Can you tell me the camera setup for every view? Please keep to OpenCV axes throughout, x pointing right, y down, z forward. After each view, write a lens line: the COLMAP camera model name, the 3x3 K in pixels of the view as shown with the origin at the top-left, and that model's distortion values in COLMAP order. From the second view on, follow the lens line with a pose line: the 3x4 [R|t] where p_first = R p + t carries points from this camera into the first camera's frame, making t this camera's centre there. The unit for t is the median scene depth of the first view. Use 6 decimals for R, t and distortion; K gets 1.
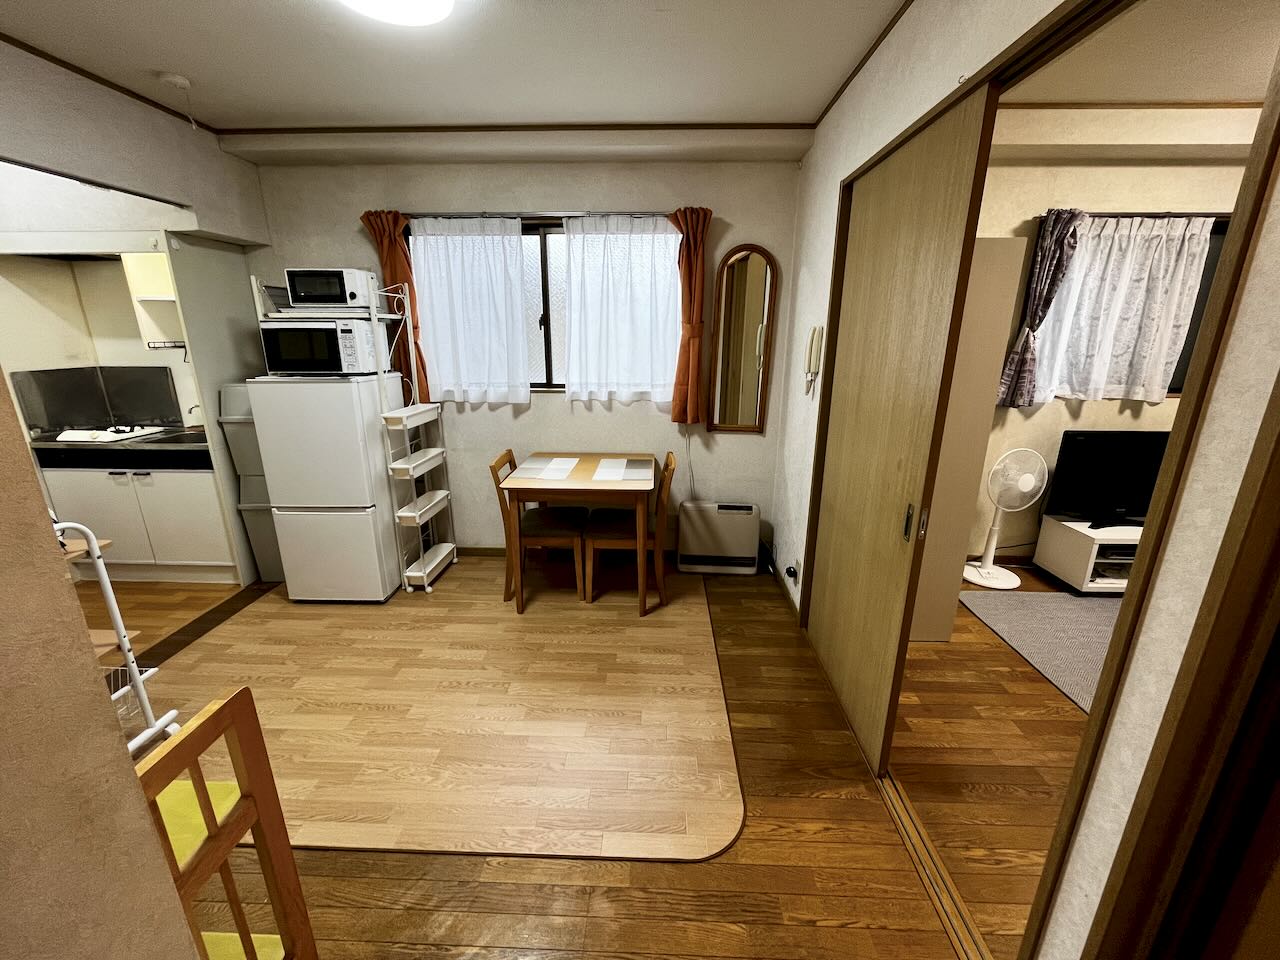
lens RADIAL K [[518.6, 0, 640.7], [0, 518.6, 478.6], [0, 0, 1]] dist [-0.001831, -0.001286]
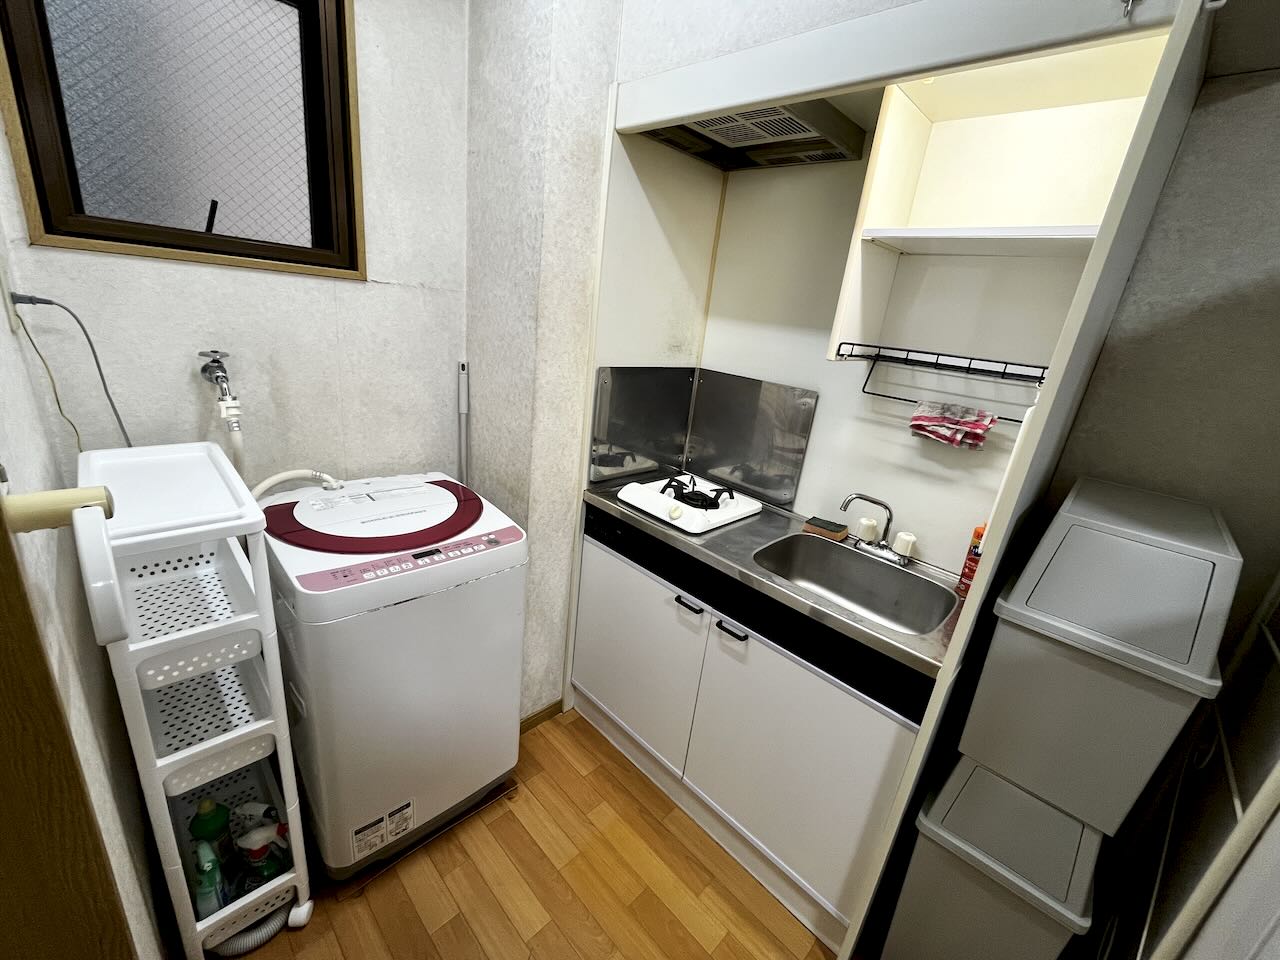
lens RADIAL K [[518.6, 0, 640.7], [0, 518.6, 478.6], [0, 0, 1]] dist [-0.001831, -0.001286]
pose [[0.724874, 0.290030, -0.624852, -0.783129], [-0.293570, 0.950621, 0.100676, -0.155676], [0.623197, 0.110460, 0.774225, 0.593717]]
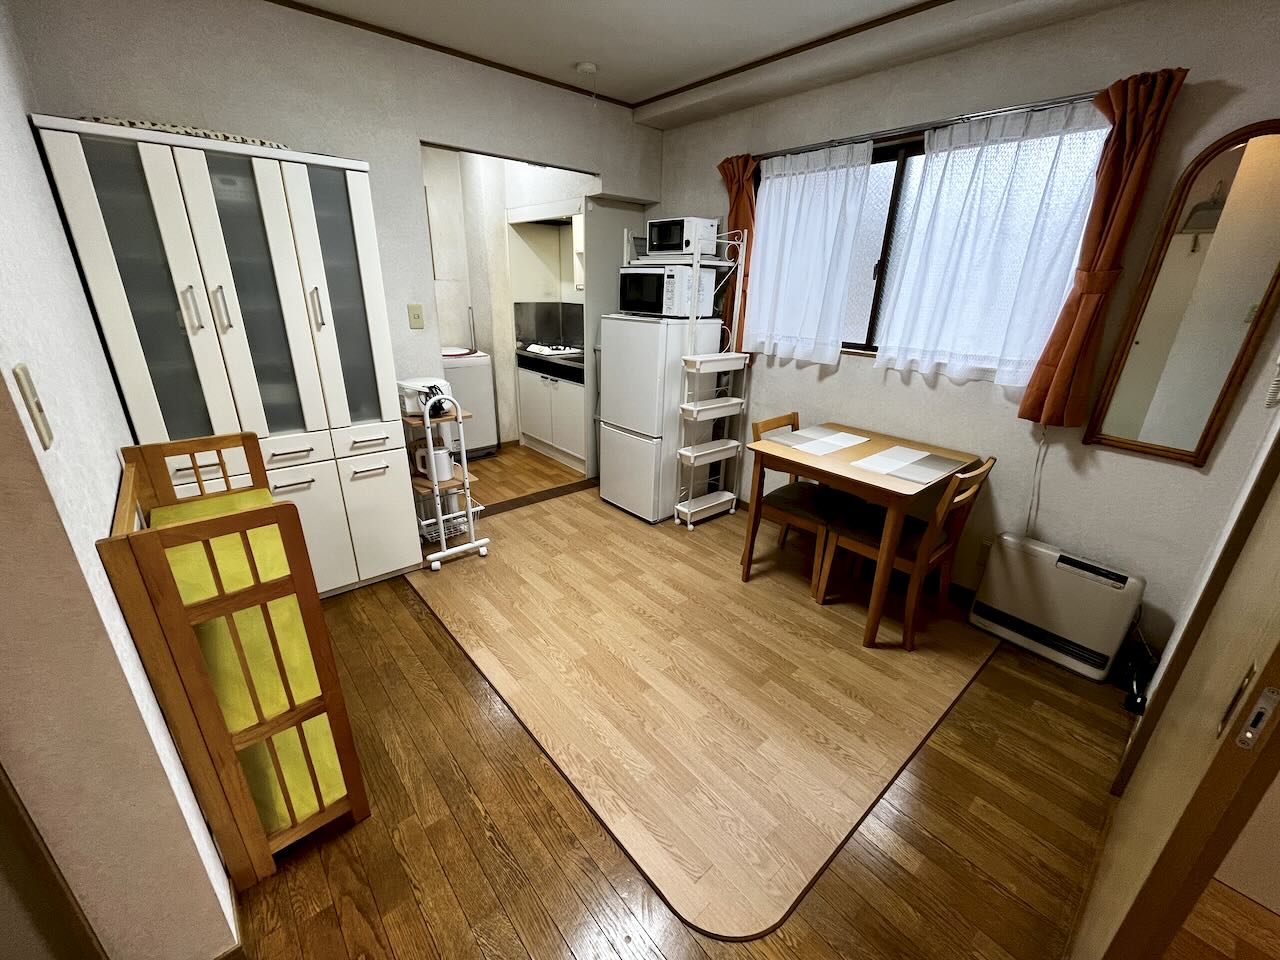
lens RADIAL K [[518.6, 0, 640.7], [0, 518.6, 478.6], [0, 0, 1]] dist [-0.001831, -0.001286]
pose [[0.678461, 0.271875, -0.682477, 0.229842], [-0.224725, 0.961274, 0.159535, -0.029916], [0.699421, 0.045131, 0.713284, 0.171664]]
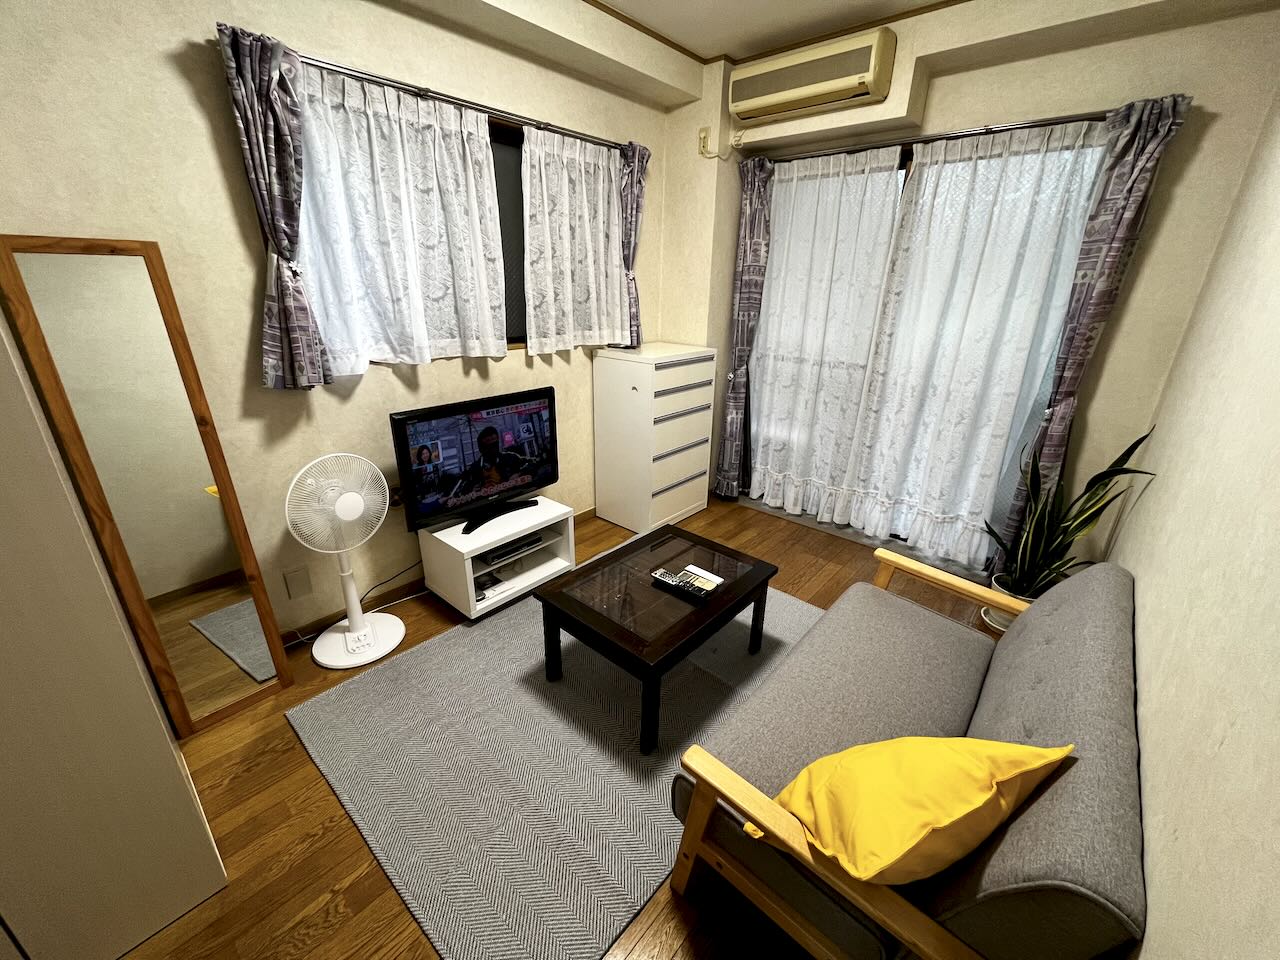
lens RADIAL K [[518.6, 0, 640.7], [0, 518.6, 478.6], [0, 0, 1]] dist [-0.001831, -0.001286]
pose [[0.635809, -0.268102, 0.723788, 0.525541], [0.197196, 0.963038, 0.183497, -0.072613], [-0.746231, 0.026059, 0.665177, 0.310685]]
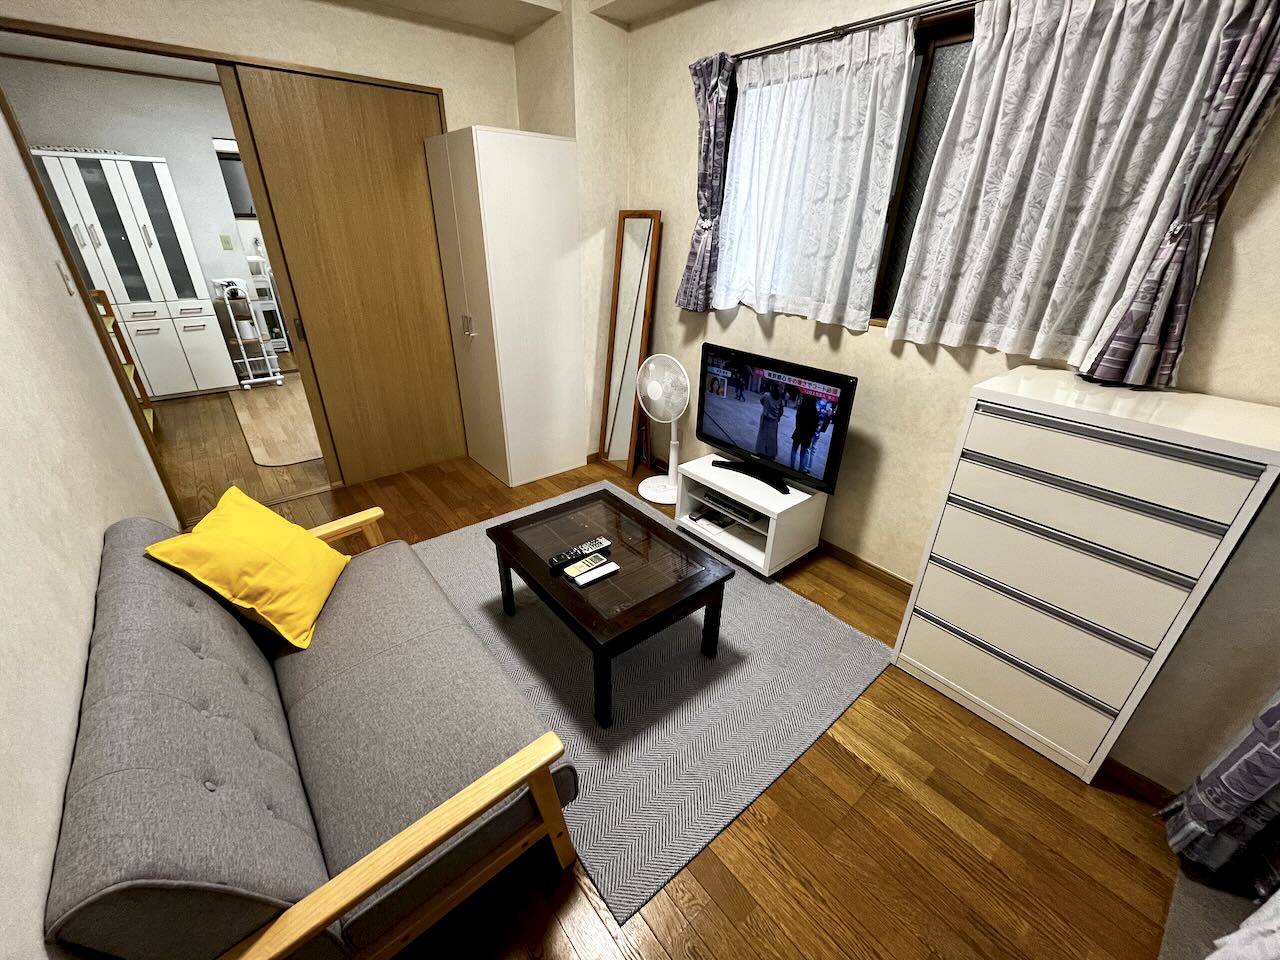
lens RADIAL K [[518.6, 0, 640.7], [0, 518.6, 478.6], [0, 0, 1]] dist [-0.001831, -0.001286]
pose [[0.662559, 0.338847, -0.667981, 1.428476], [-0.221694, 0.940576, 0.257233, -0.079271], [0.715449, -0.022345, 0.698307, 0.322699]]
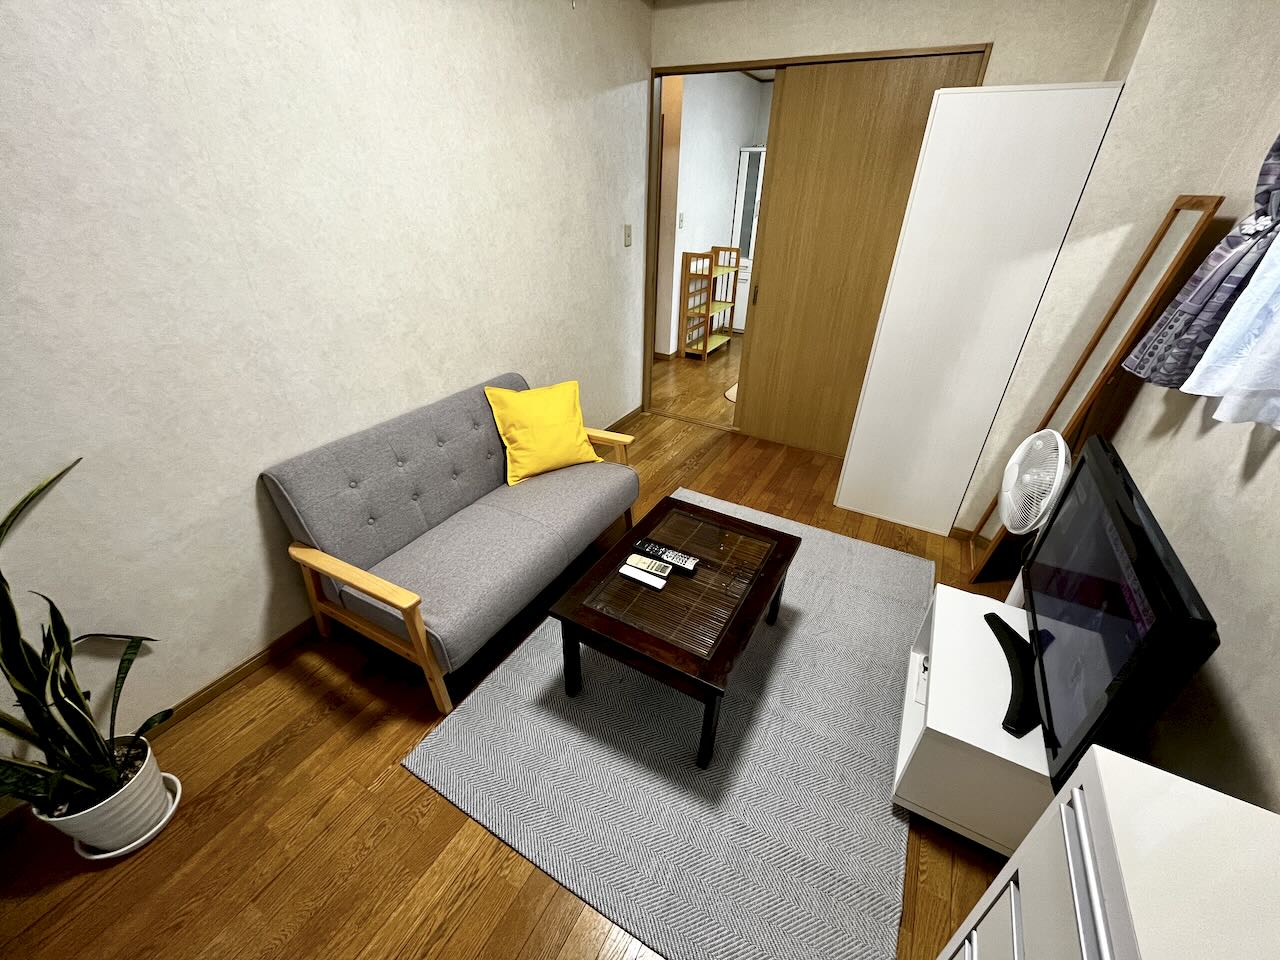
lens RADIAL K [[518.6, 0, 640.7], [0, 518.6, 478.6], [0, 0, 1]] dist [-0.001831, -0.001286]
pose [[-0.459762, 0.427531, -0.778355, 1.437316], [-0.268510, 0.768533, 0.580740, -0.230528], [0.846476, 0.475998, -0.238546, 0.785292]]
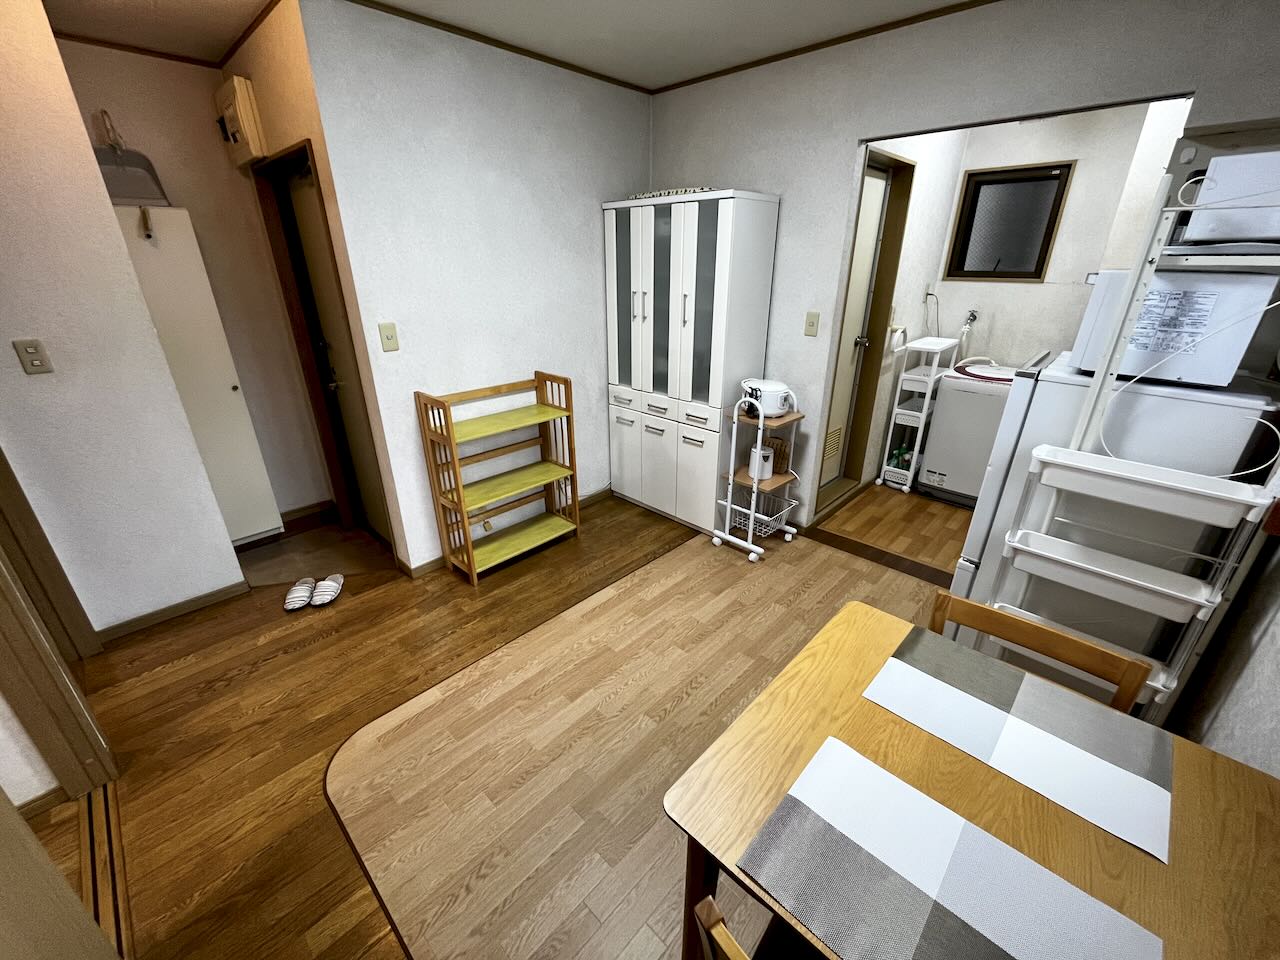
lens RADIAL K [[518.6, 0, 640.7], [0, 518.6, 478.6], [0, 0, 1]] dist [-0.001831, -0.001286]
pose [[-0.667808, 0.286509, -0.686982, 0.175236], [-0.208160, 0.814236, 0.541931, -0.288509], [0.714634, 0.504909, -0.484113, 0.919992]]
